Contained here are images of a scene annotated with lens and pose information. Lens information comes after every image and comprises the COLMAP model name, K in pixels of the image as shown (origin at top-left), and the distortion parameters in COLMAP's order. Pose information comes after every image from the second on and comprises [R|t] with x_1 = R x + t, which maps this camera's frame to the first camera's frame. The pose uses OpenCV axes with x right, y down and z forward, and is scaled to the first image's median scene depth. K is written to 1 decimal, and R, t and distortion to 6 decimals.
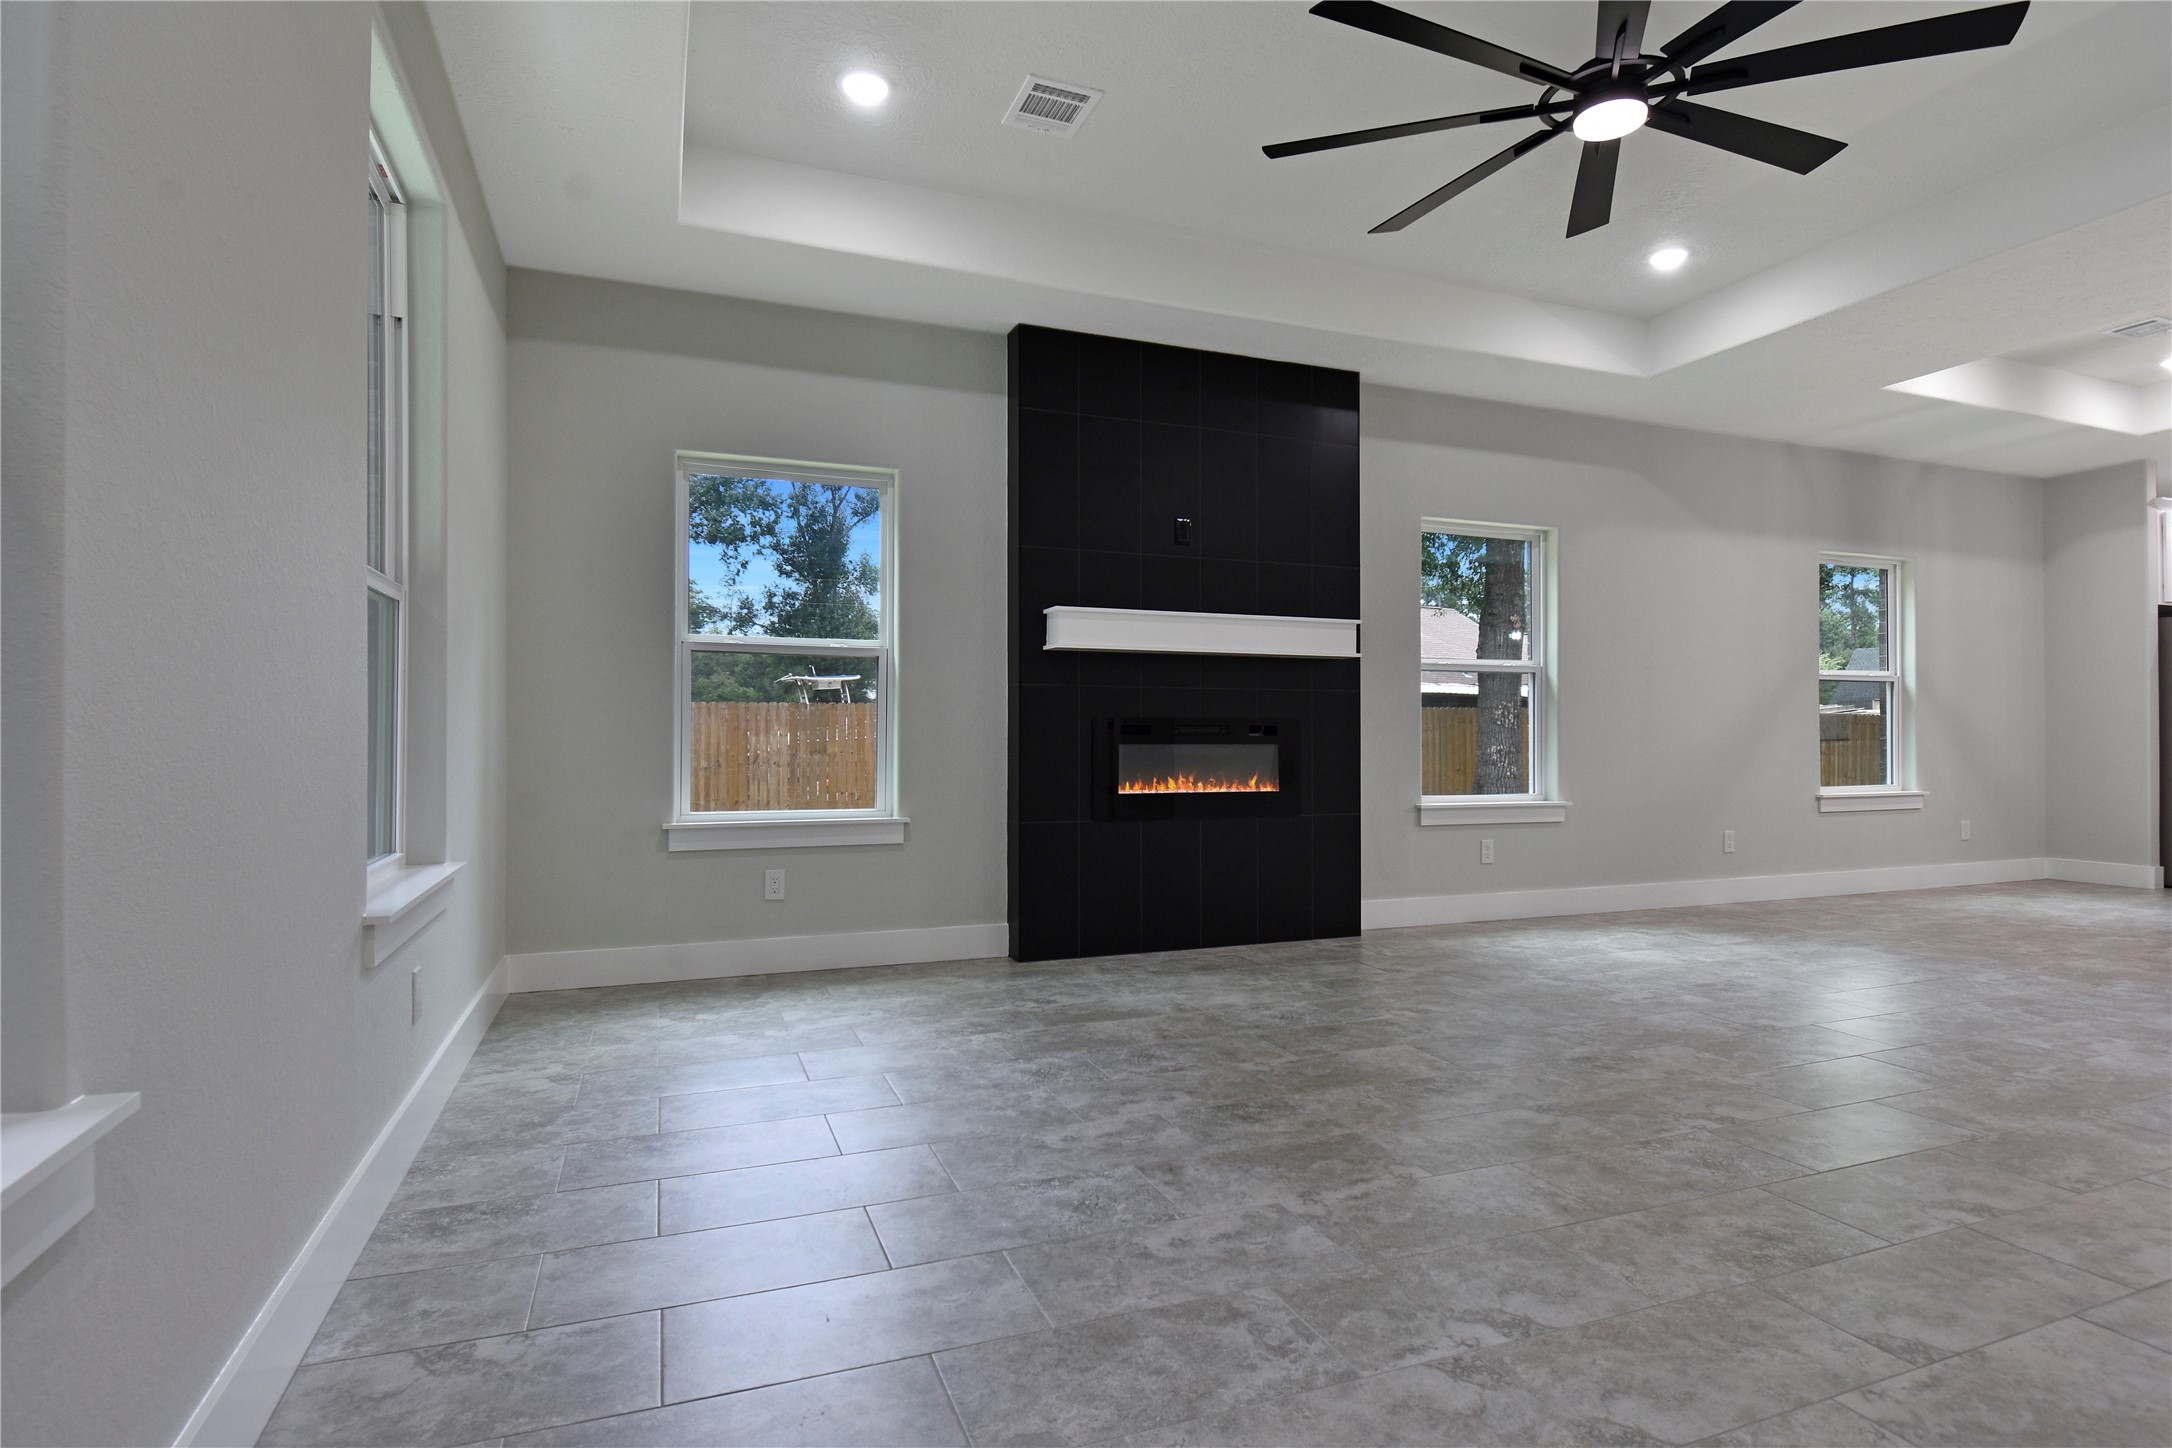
lens RADIAL K [[1088.5, 0, 1078.9], [0, 1088.5, 722.2], [0, 0, 1]] dist [-0.001785, -0.001300]
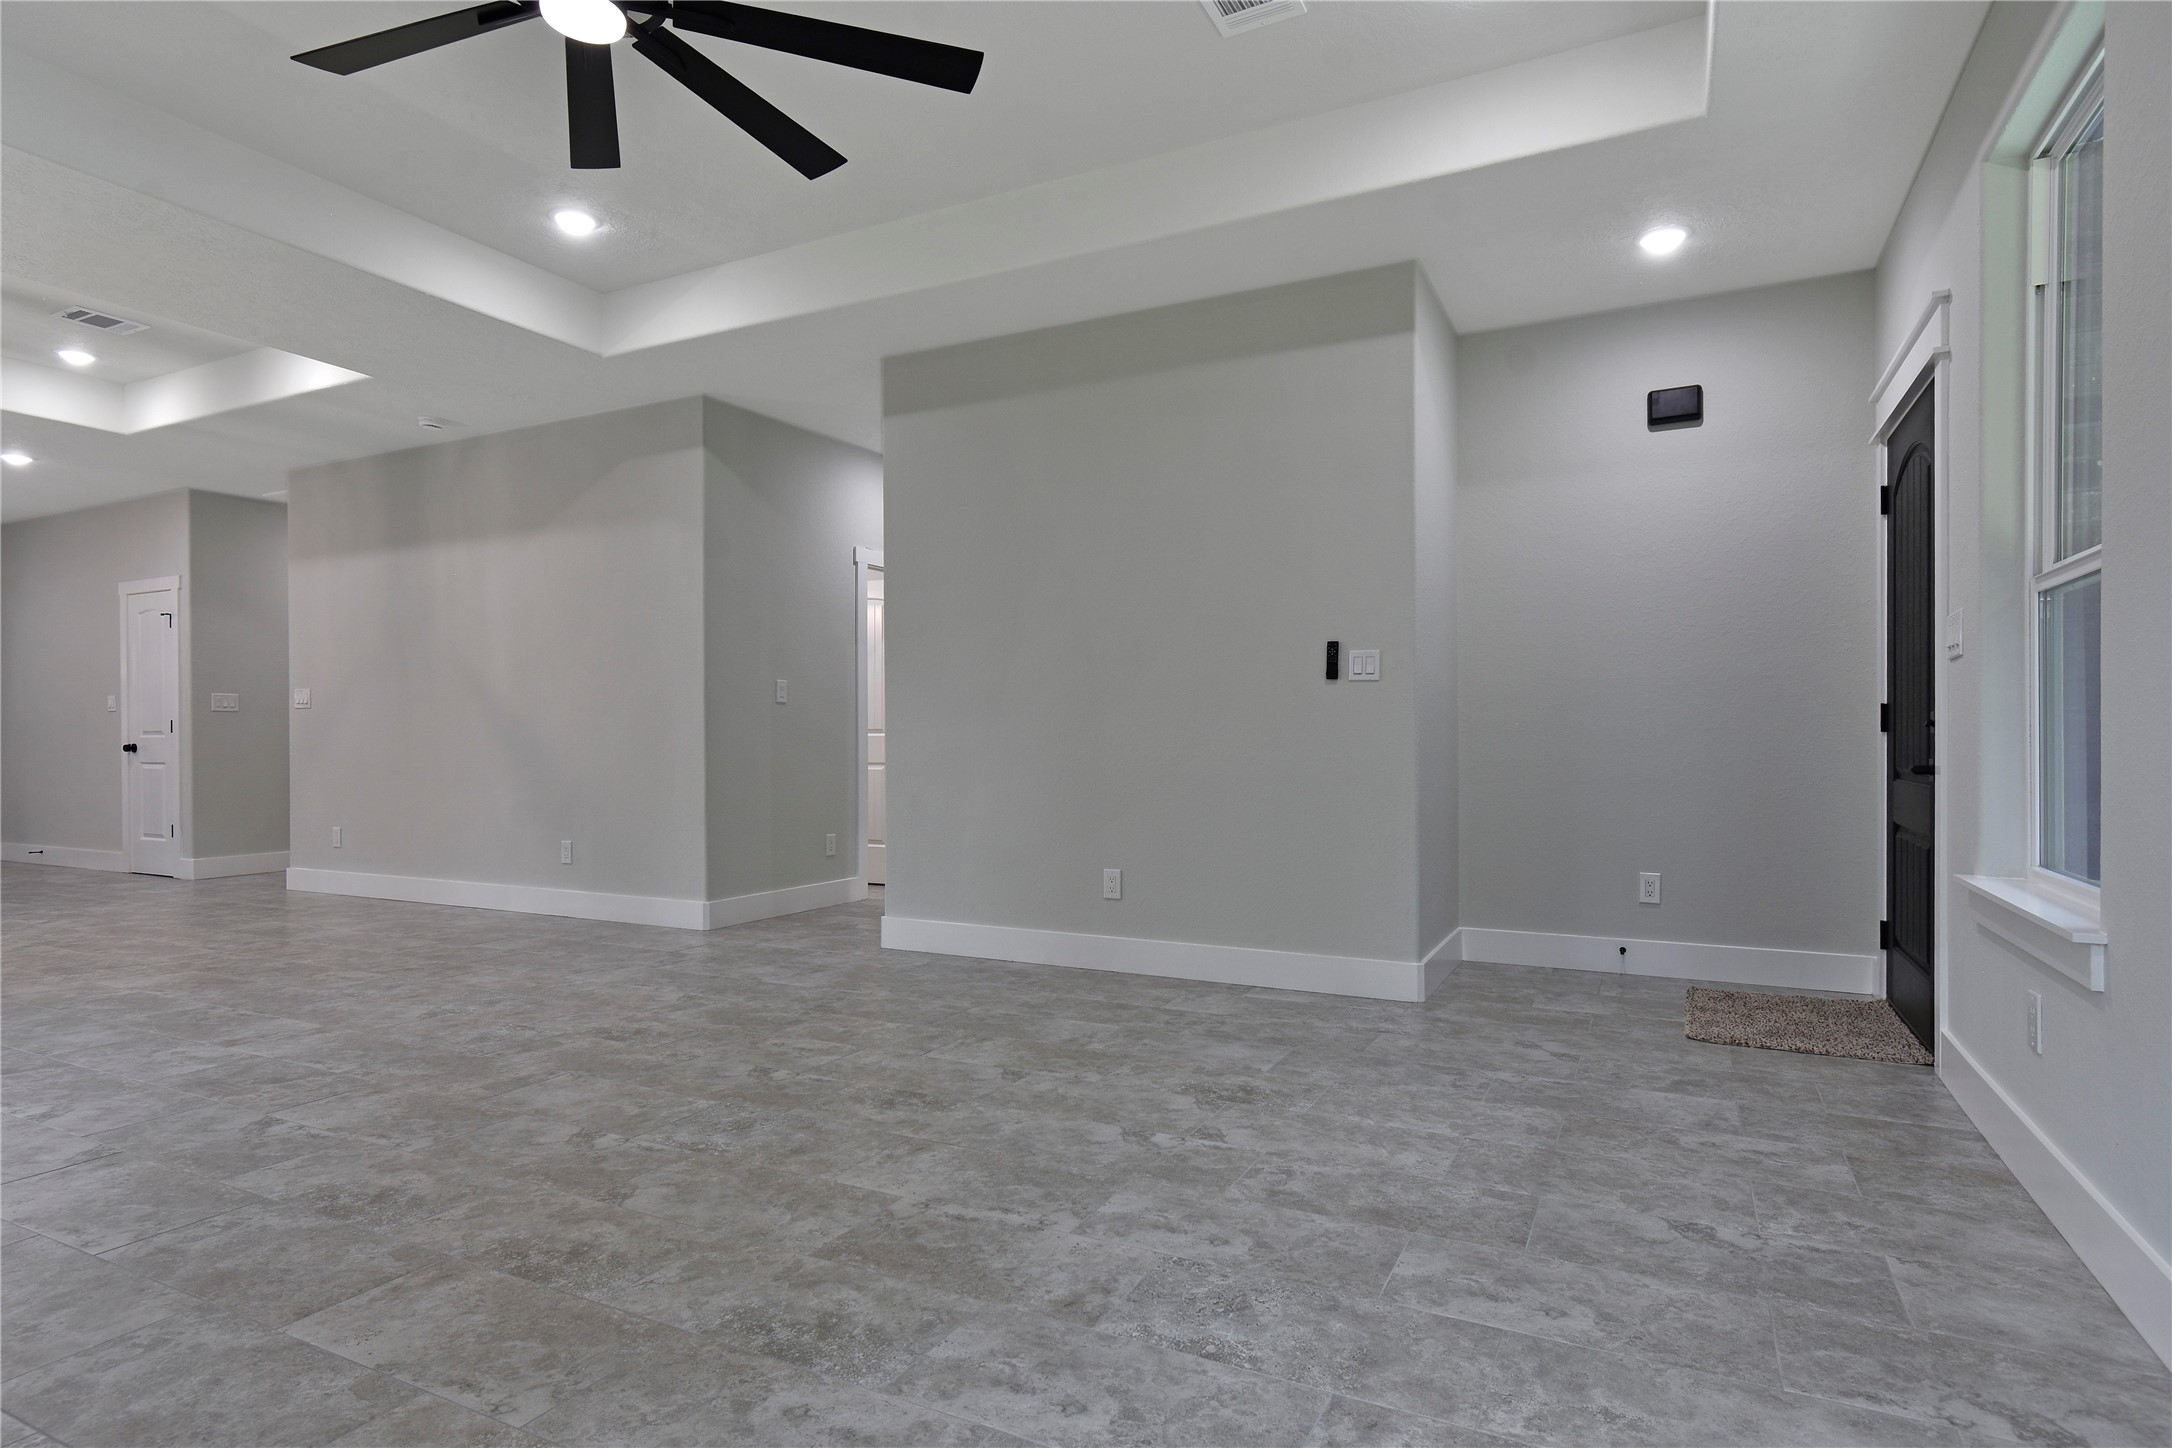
lens RADIAL K [[1088.5, 0, 1090.4], [0, 1088.5, 736.1], [0, 0, 1]] dist [-0.001785, -0.001300]
pose [[-0.657266, 0.005760, 0.753637, -0.528567], [-0.007340, 0.999874, -0.014044, 0.019790], [-0.753623, -0.014762, -0.657141, 1.560609]]
